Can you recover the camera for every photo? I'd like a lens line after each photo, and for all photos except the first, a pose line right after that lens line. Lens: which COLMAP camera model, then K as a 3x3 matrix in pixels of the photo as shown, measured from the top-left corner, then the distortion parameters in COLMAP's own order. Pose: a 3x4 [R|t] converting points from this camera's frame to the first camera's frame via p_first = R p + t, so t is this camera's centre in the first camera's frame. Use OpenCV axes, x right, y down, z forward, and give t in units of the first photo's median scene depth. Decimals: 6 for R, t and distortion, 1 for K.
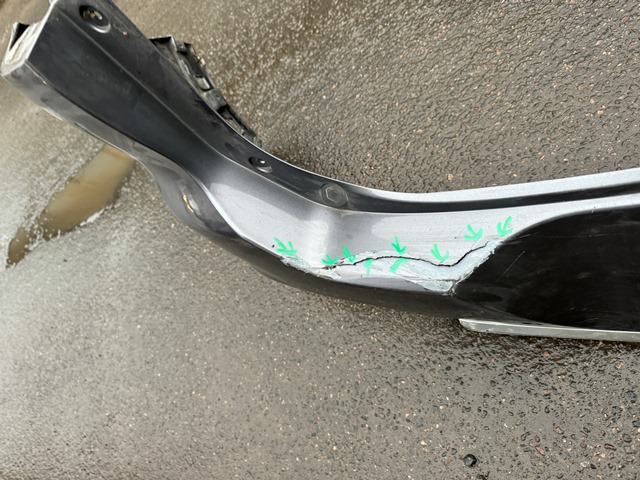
lens RADIAL K [[454.7, 0, 323.2], [0, 454.7, 237.7], [0, 0, 1]] dist [0.021699, -0.029948]
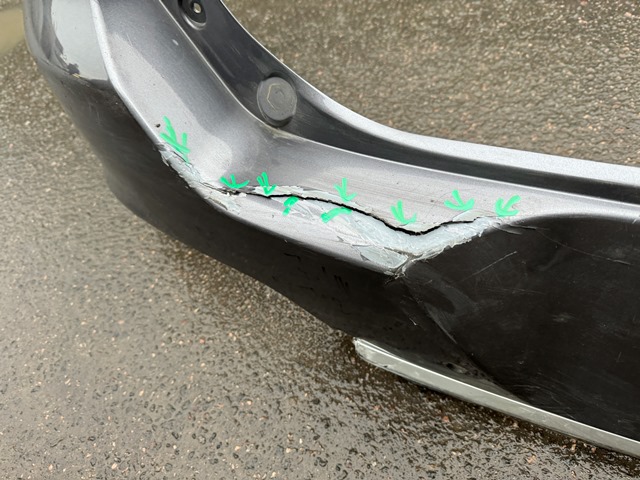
lens RADIAL K [[454.7, 0, 320.6], [0, 454.7, 239.7], [0, 0, 1]] dist [0.021699, -0.029948]
pose [[0.885095, 0.401661, 0.235108, 0.002661], [-0.373927, 0.914480, -0.154612, 0.164184], [-0.277103, 0.048933, 0.959593, 0.288311]]
